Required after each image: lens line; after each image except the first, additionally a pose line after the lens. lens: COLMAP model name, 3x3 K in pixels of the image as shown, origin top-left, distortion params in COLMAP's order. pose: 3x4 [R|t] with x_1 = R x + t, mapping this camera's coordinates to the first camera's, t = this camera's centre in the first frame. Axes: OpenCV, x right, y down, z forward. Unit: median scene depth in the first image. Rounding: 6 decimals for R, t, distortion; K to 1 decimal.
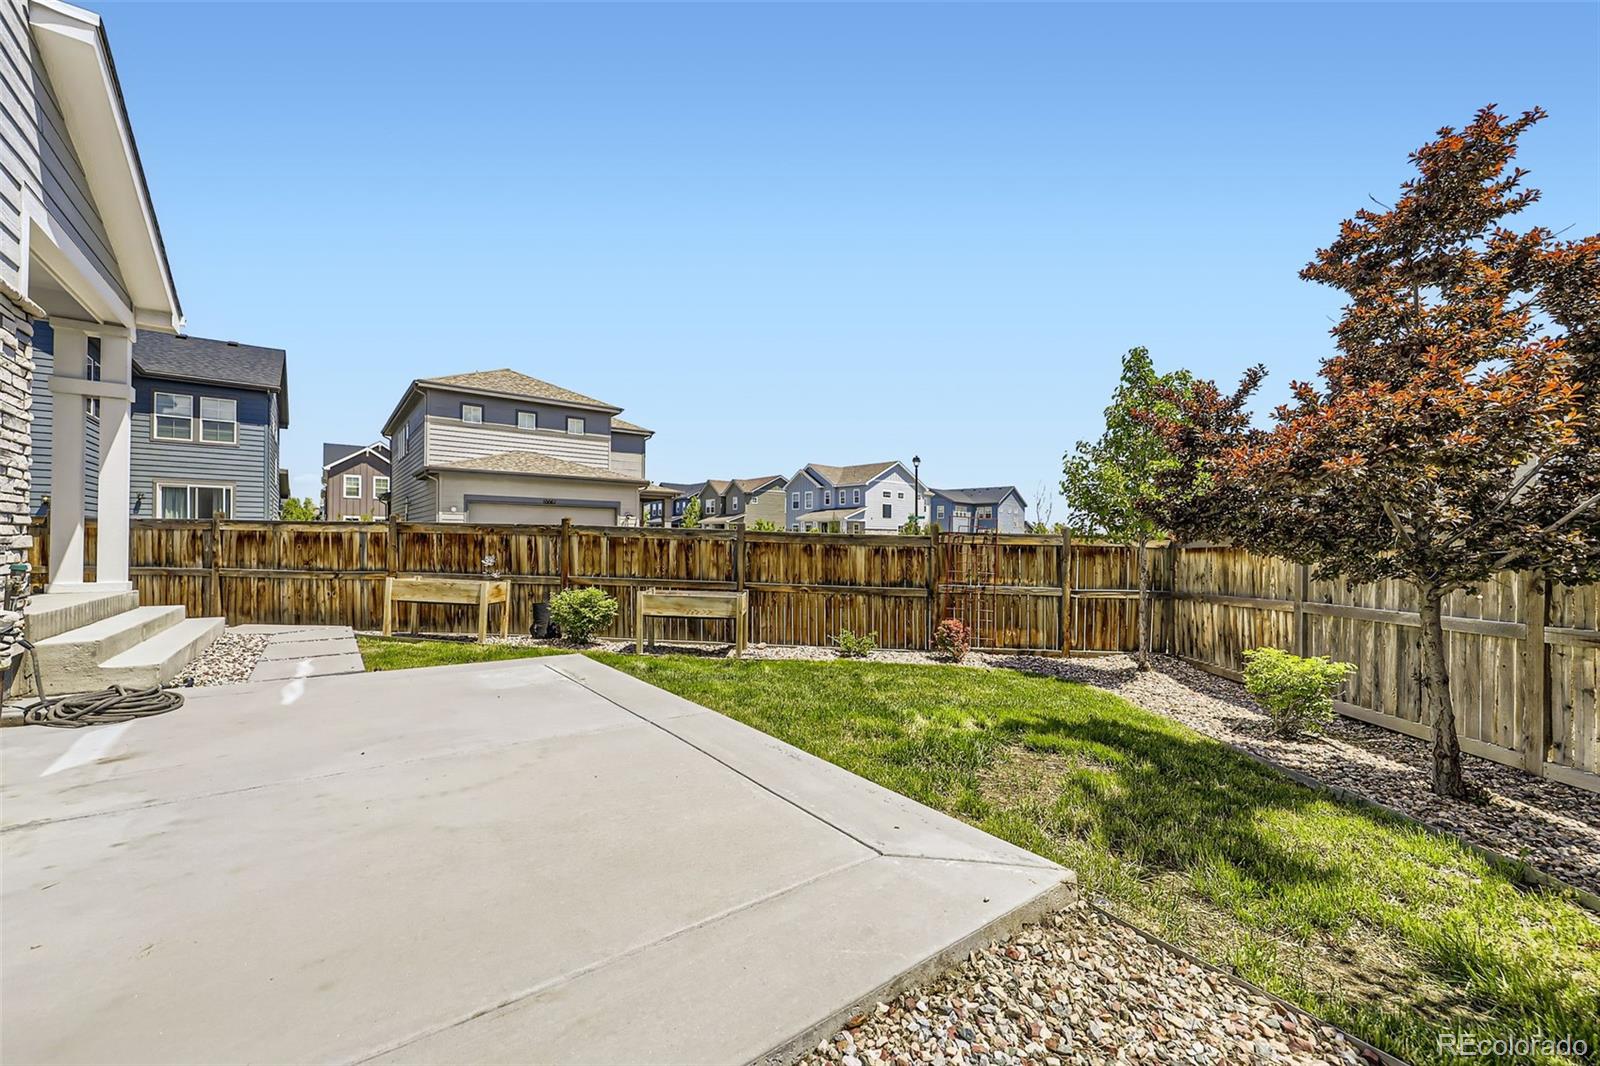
lens RADIAL K [[646.2, 0, 798.9], [0, 646.2, 536.2], [0, 0, 1]] dist [0.011327, 0.000667]
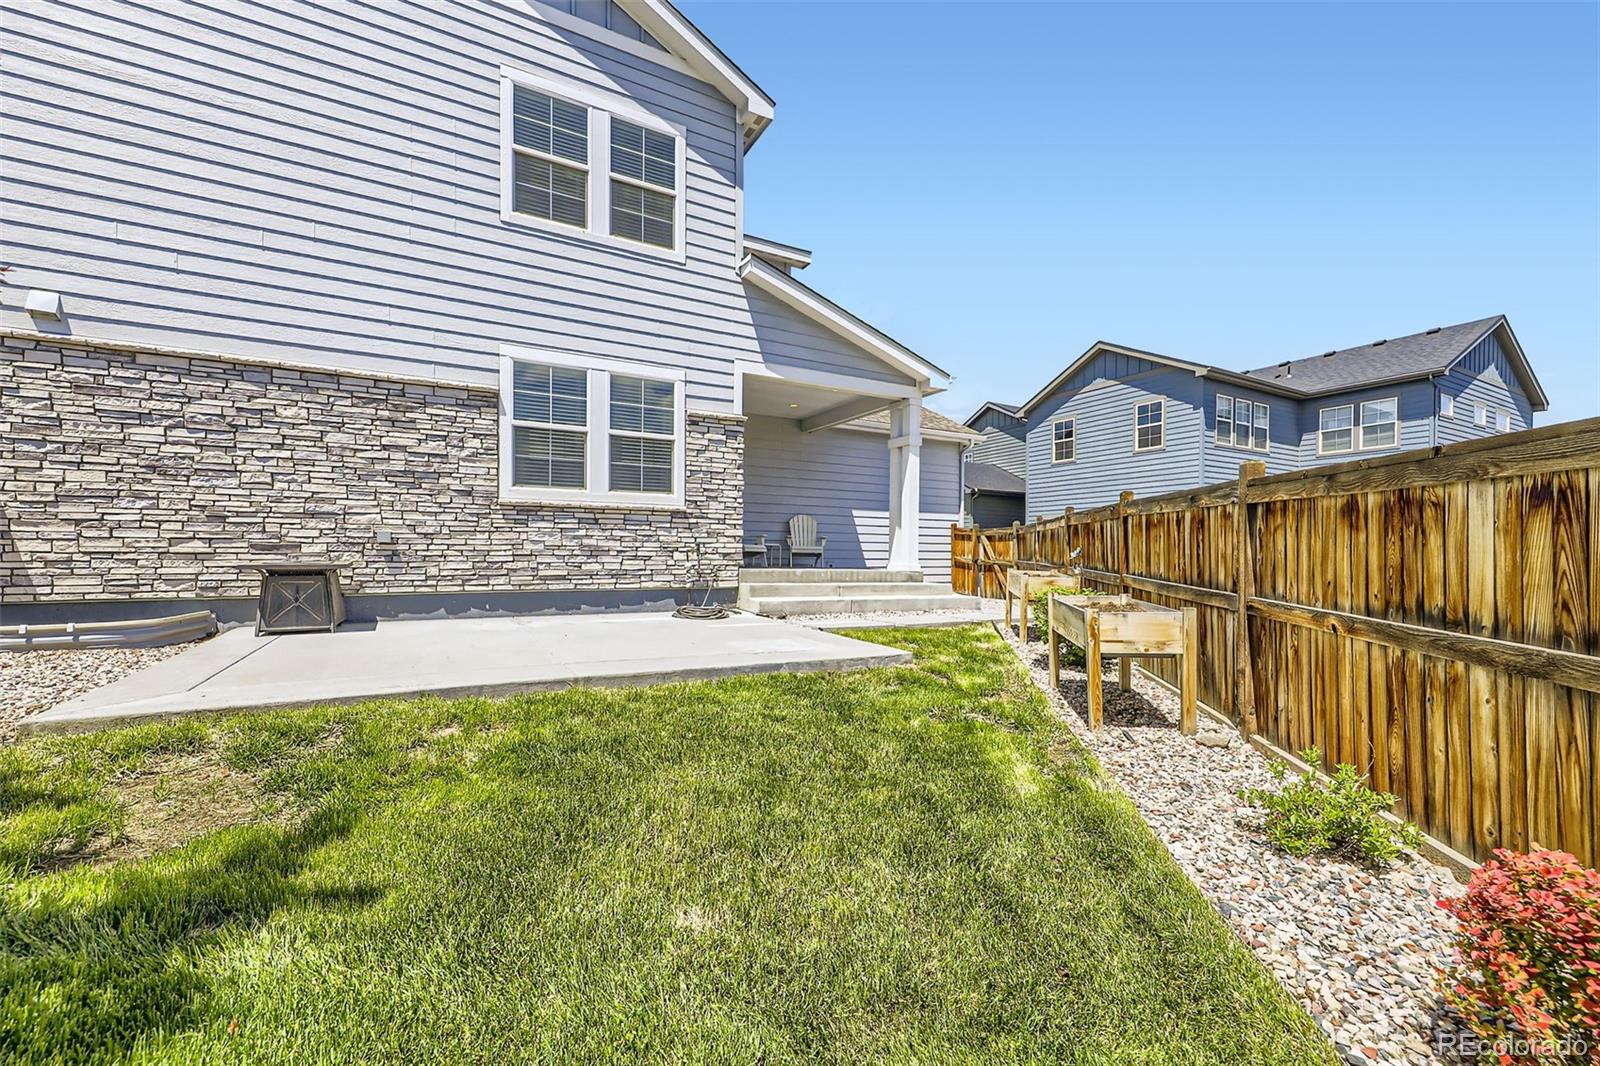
lens RADIAL K [[646.2, 0, 795.6], [0, 646.2, 541.8], [0, 0, 1]] dist [0.011327, 0.000667]
pose [[-0.120699, -0.026144, -0.992345, 0.394037], [0.000209, 0.999652, -0.026362, 0.045874], [0.992689, -0.003389, -0.120652, 0.743228]]
